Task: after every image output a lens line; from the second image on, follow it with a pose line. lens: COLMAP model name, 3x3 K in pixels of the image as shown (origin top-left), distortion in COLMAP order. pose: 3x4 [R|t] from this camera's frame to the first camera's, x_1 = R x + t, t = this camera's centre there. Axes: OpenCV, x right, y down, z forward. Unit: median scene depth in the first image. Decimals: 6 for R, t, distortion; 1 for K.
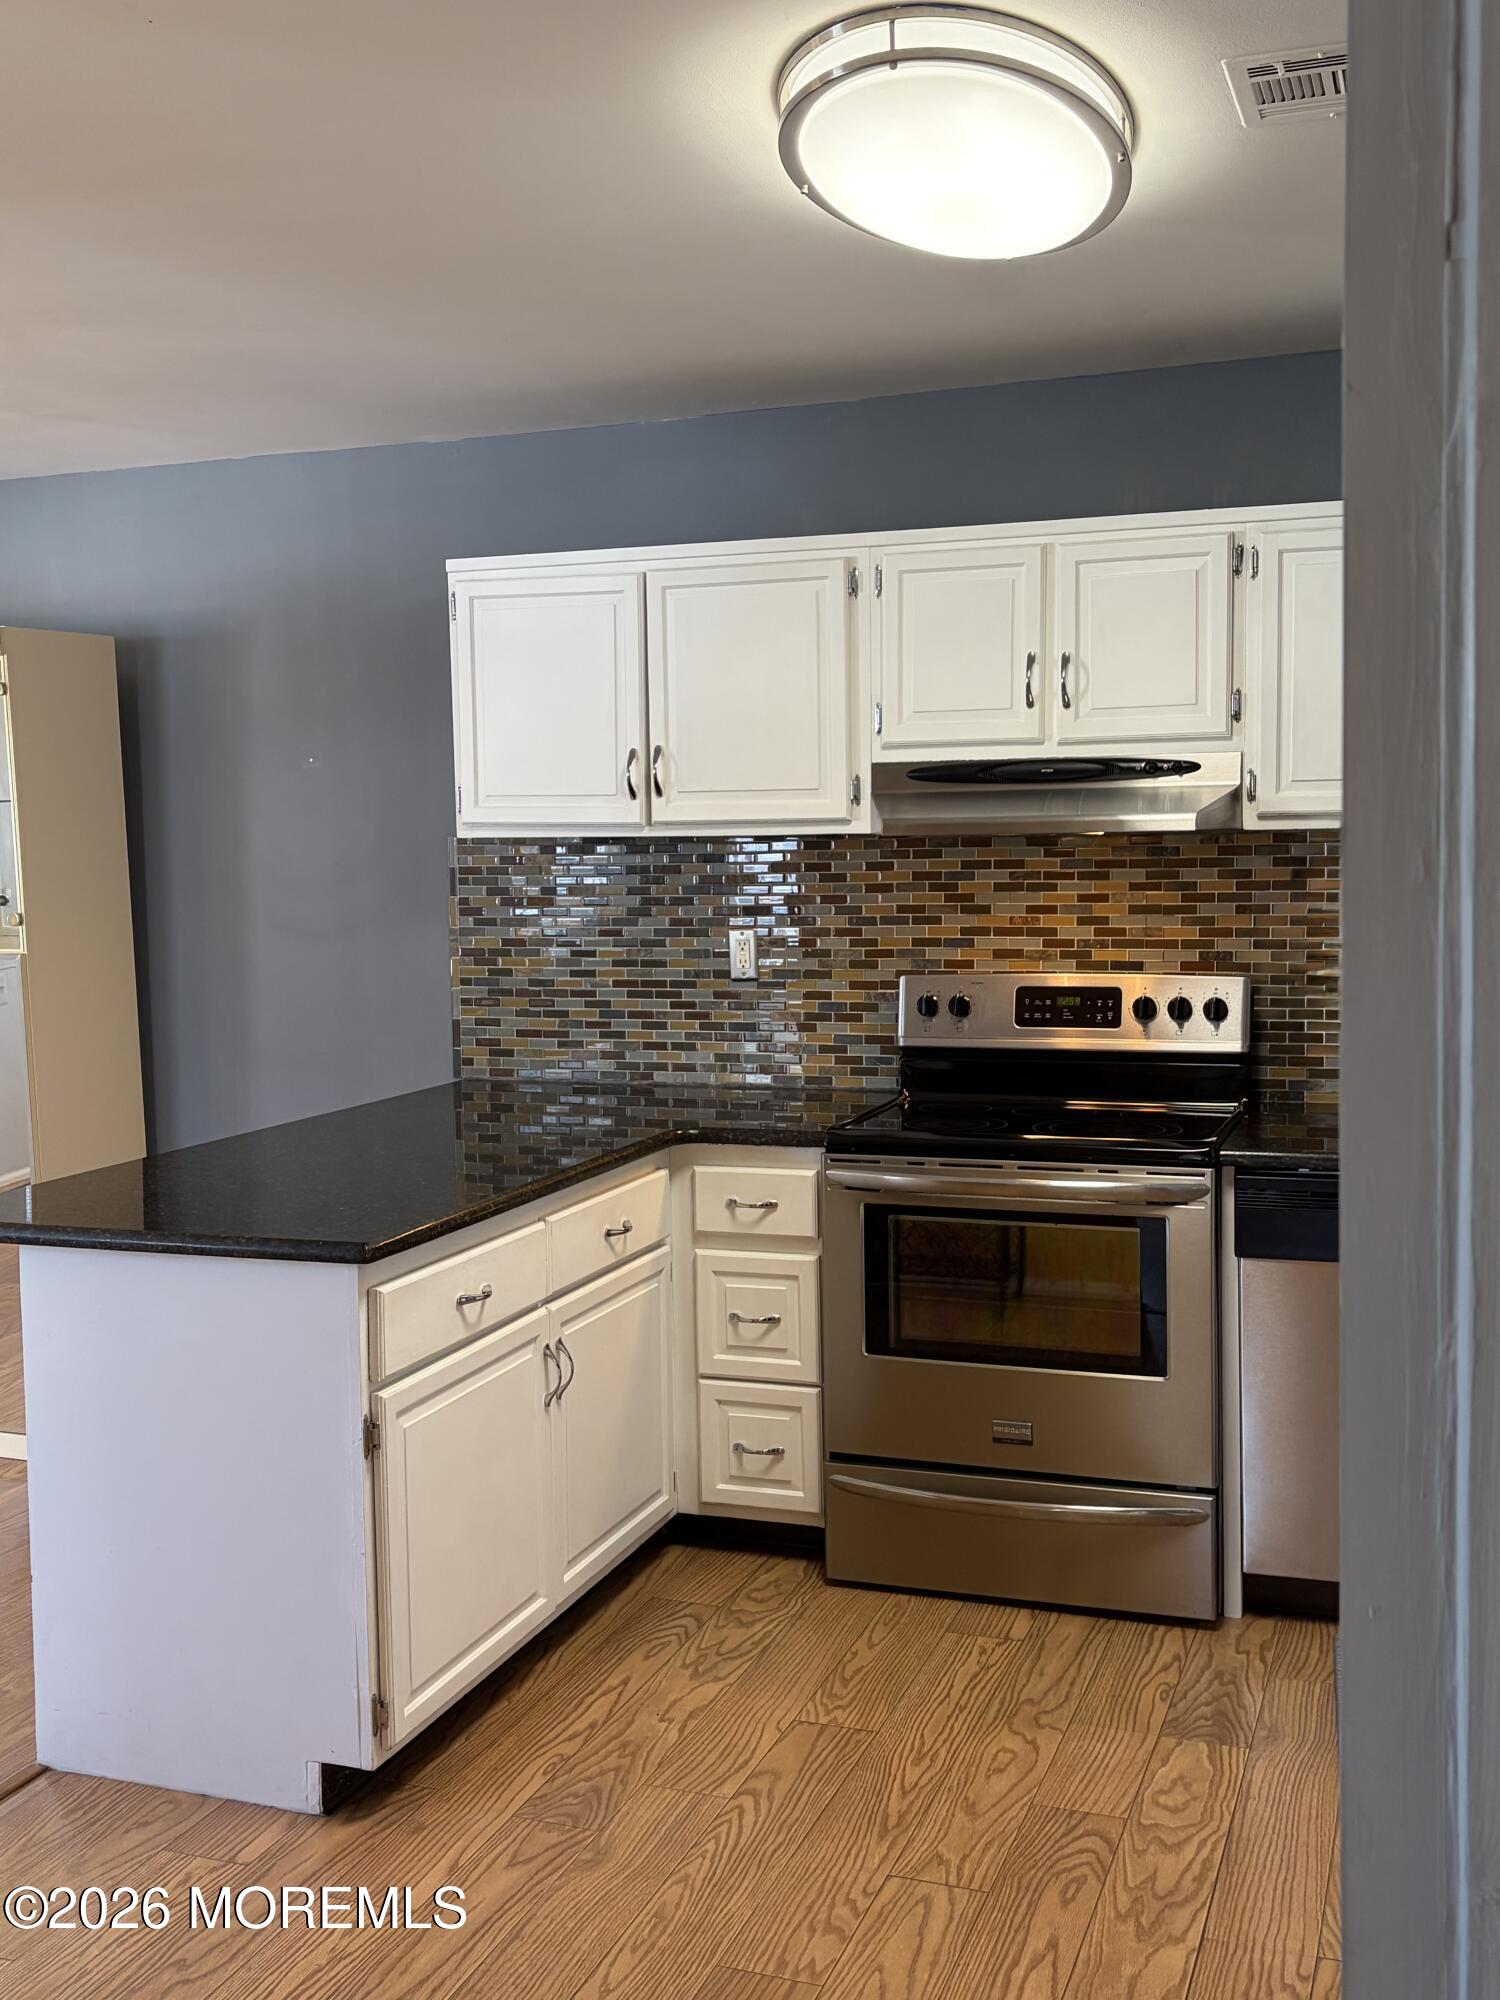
lens RADIAL K [[2004.8, 0, 739.6], [0, 2004.8, 995.3], [0, 0, 1]] dist [0.055643, 0.000000]
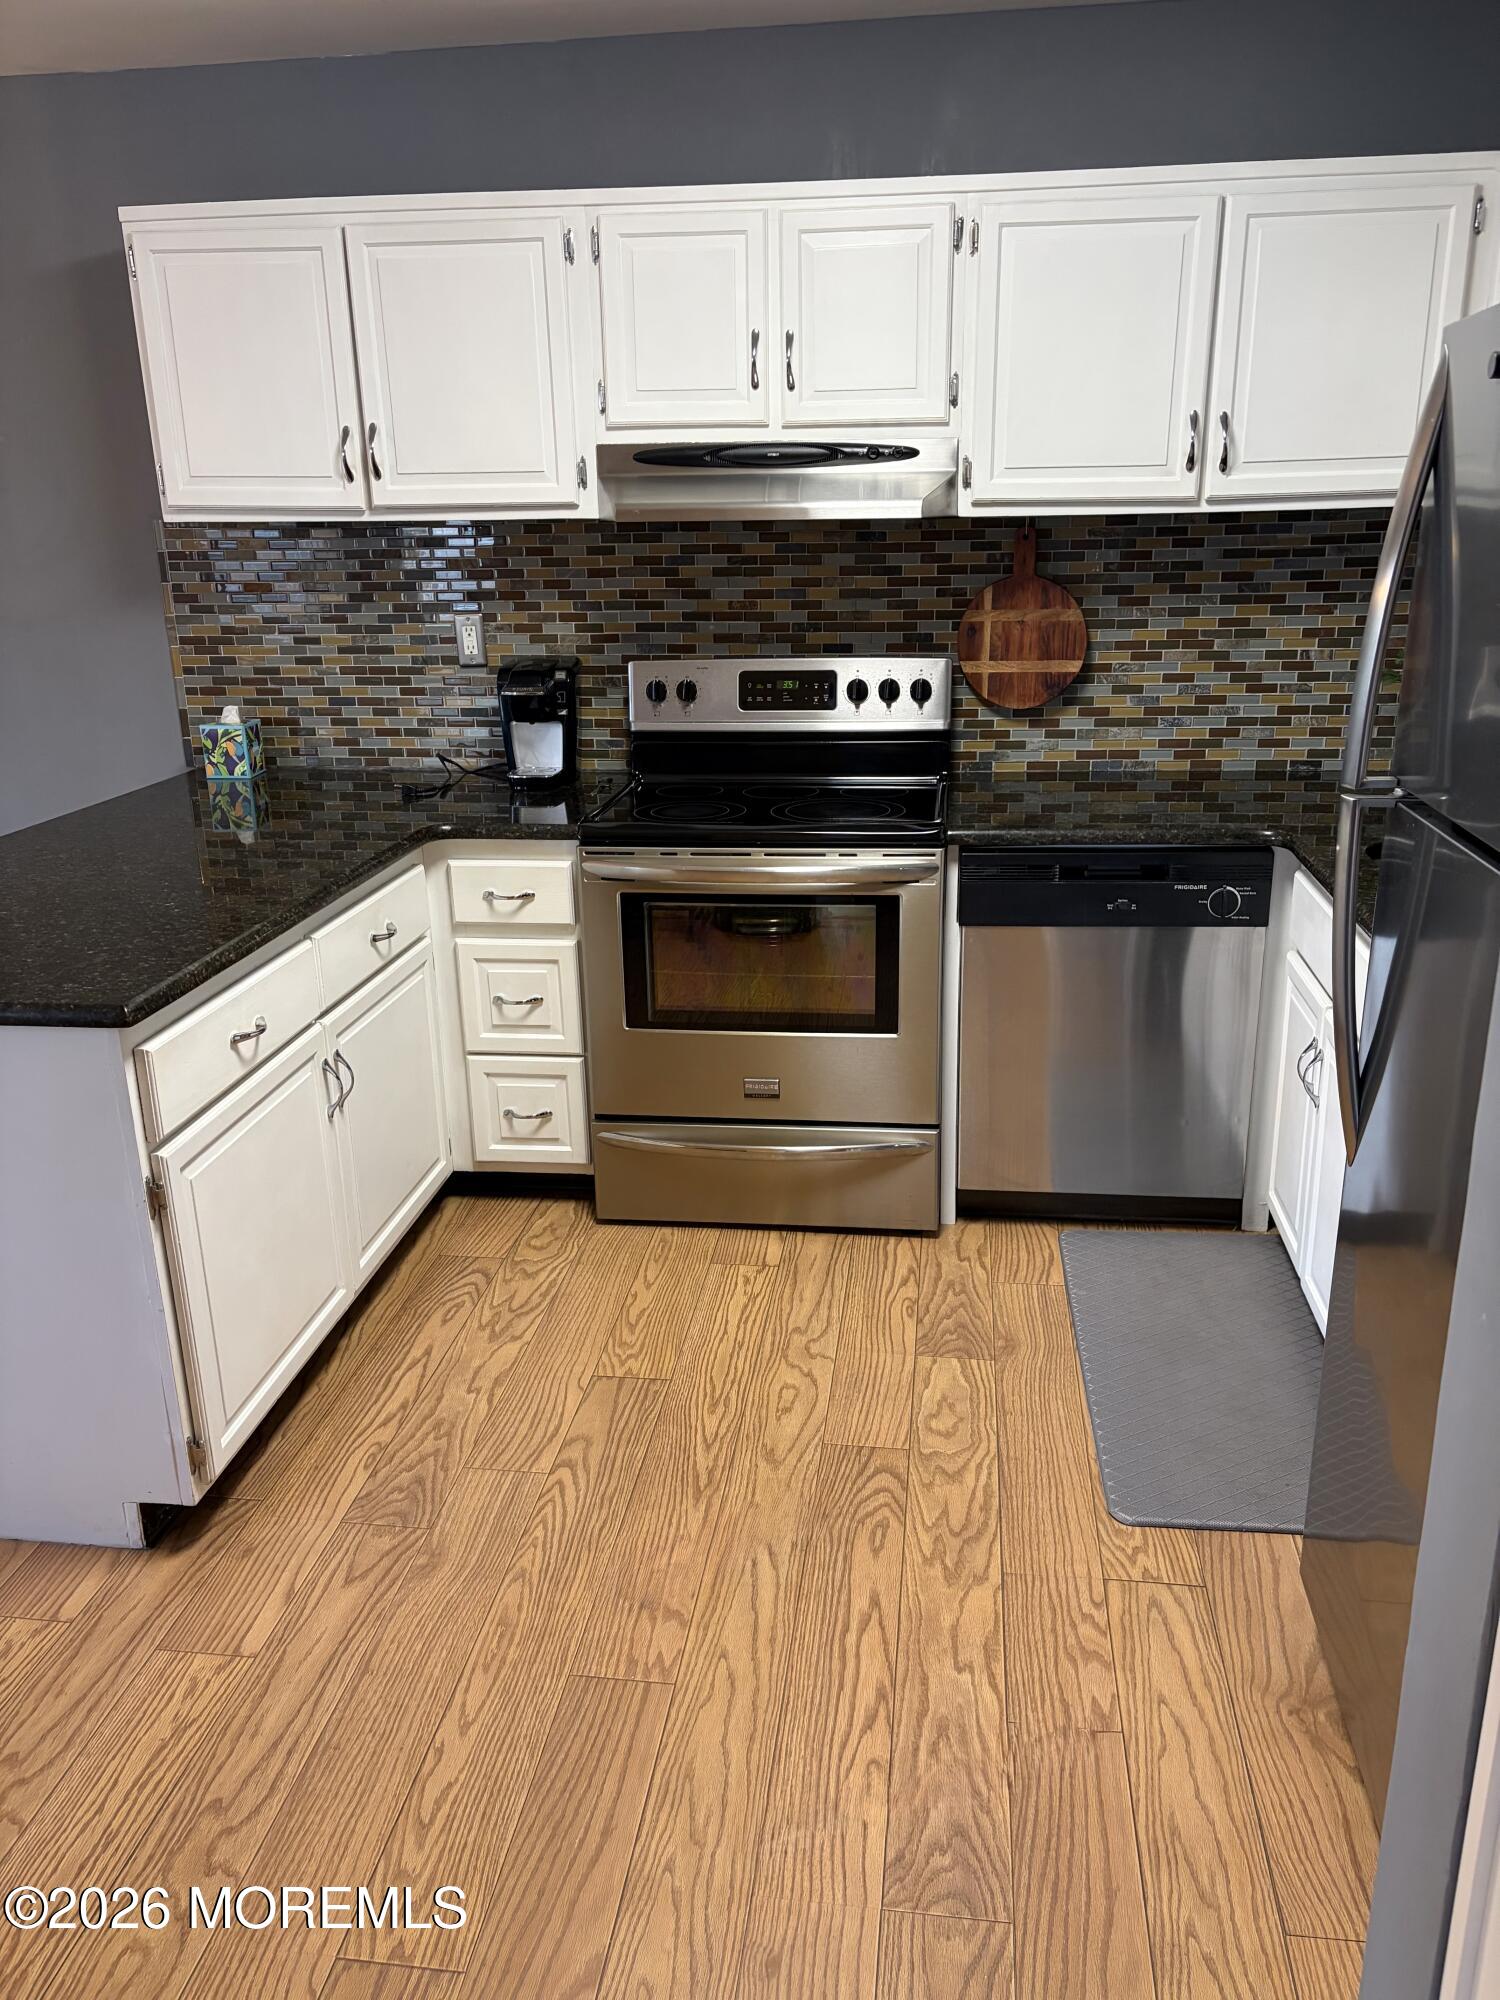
lens RADIAL K [[1503.2, 0, 762.5], [0, 1503.2, 1009.8], [0, 0, 1]] dist [0.051881, -0.046231]
pose [[0.974205, -0.073340, 0.213413, -0.033950], [0.019108, 0.969128, 0.245817, -0.026145], [-0.224853, -0.235398, 0.945531, 0.195585]]
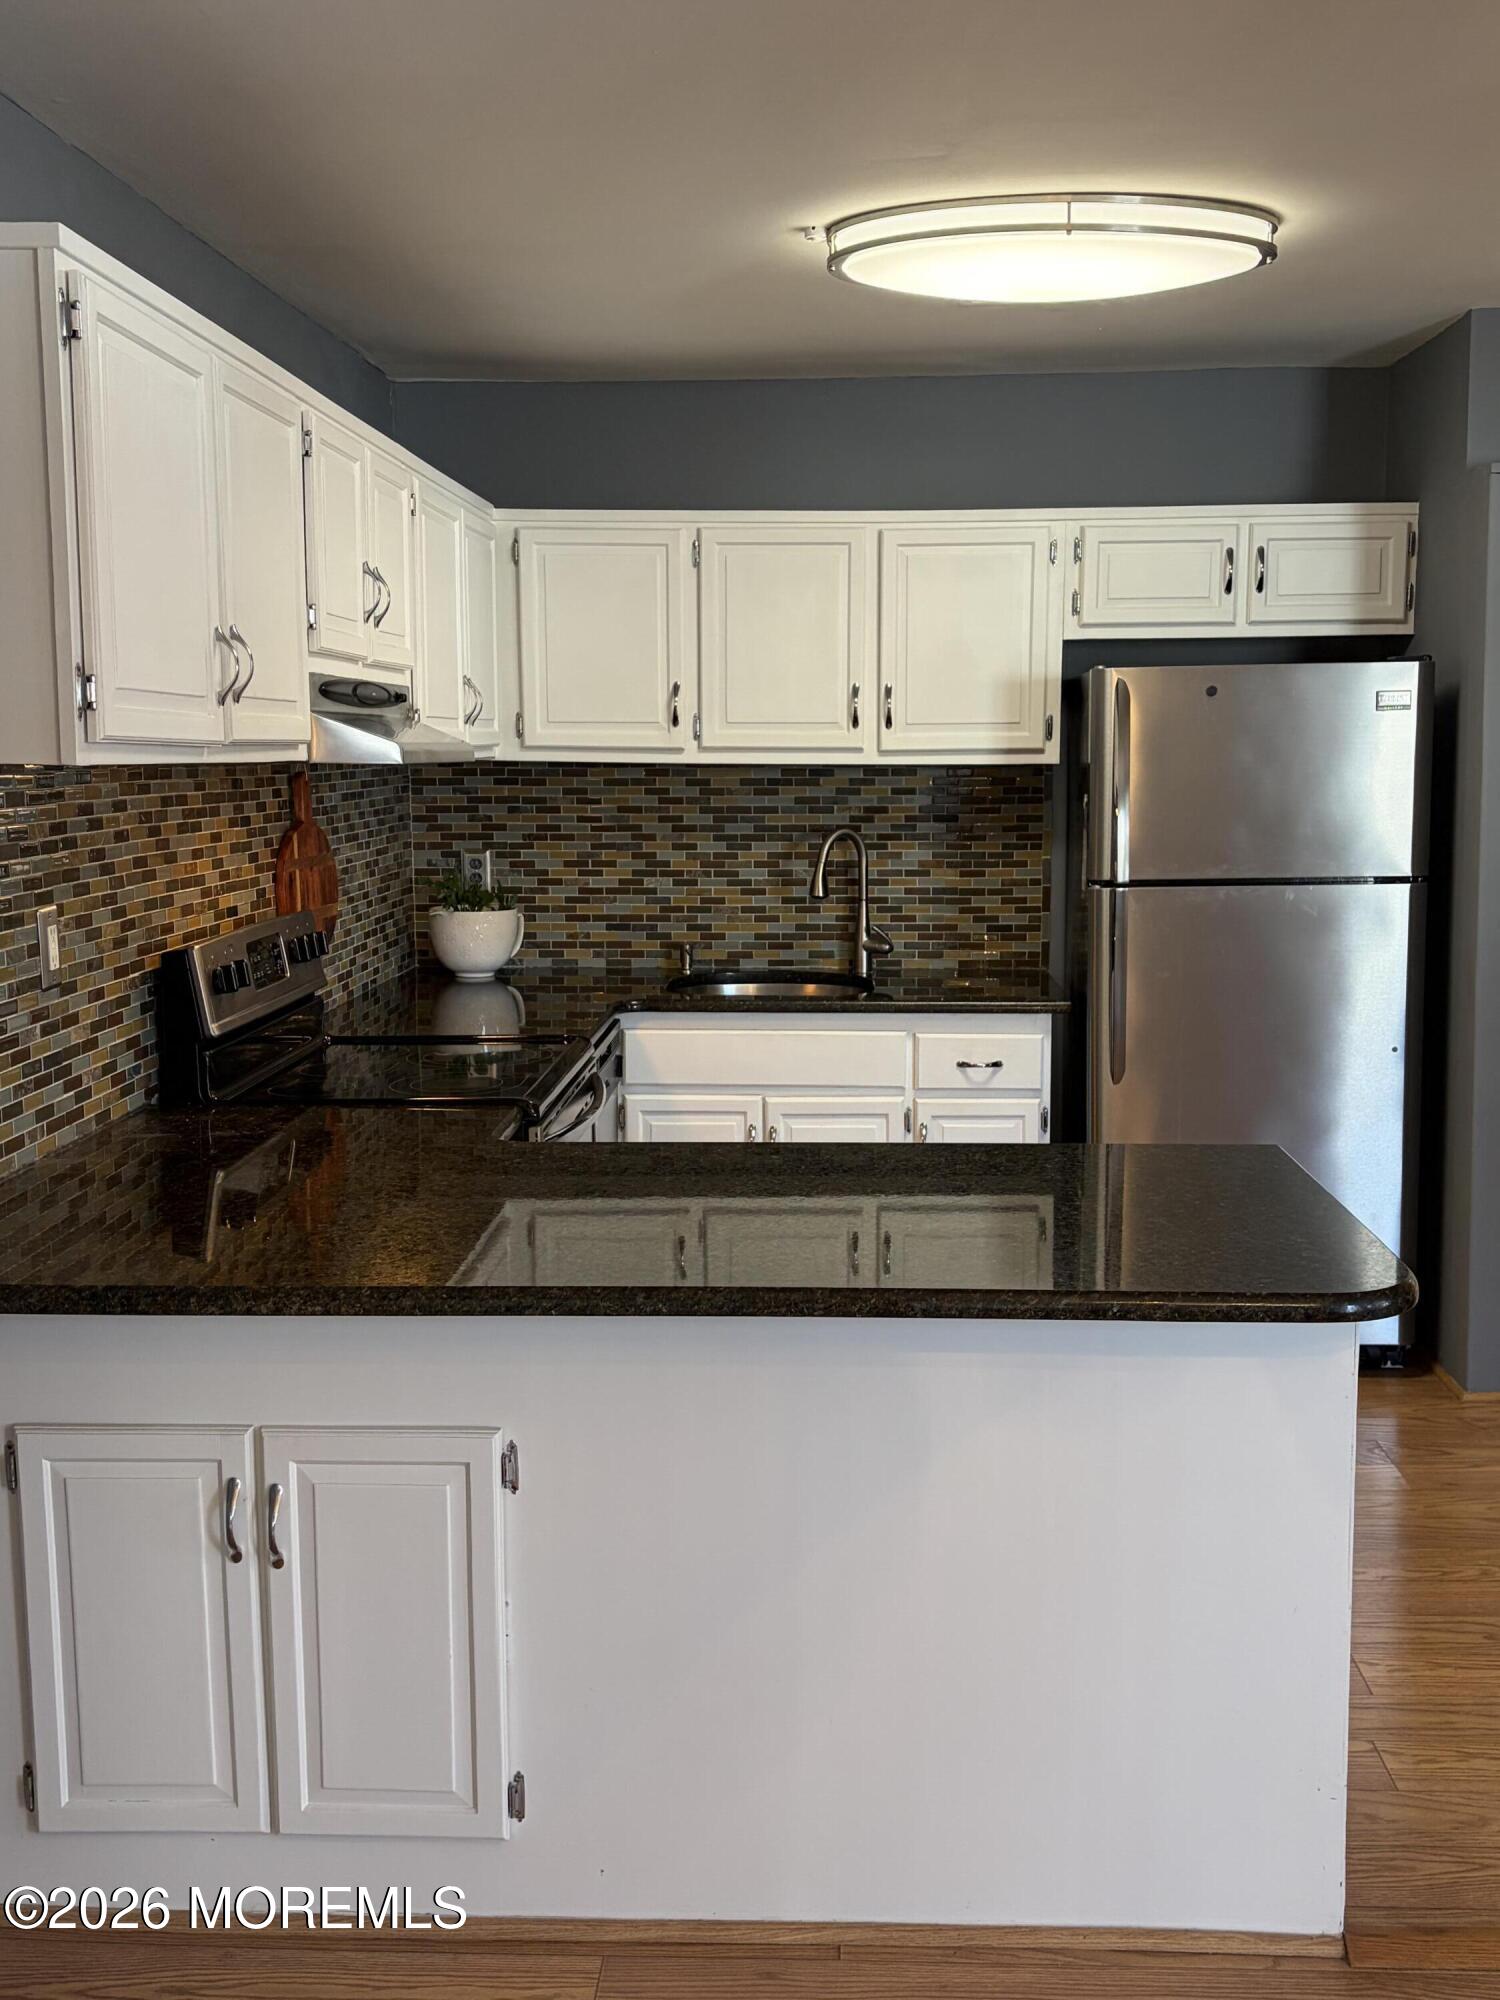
lens RADIAL K [[2004.8, 0, 755.4], [0, 2004.8, 1014.5], [0, 0, 1]] dist [0.055643, 0.000000]
pose [[-0.311478, -0.110598, 0.943795, -0.732135], [0.080193, 0.986601, 0.142080, -0.078418], [-0.946863, 0.119941, -0.298436, 1.048468]]
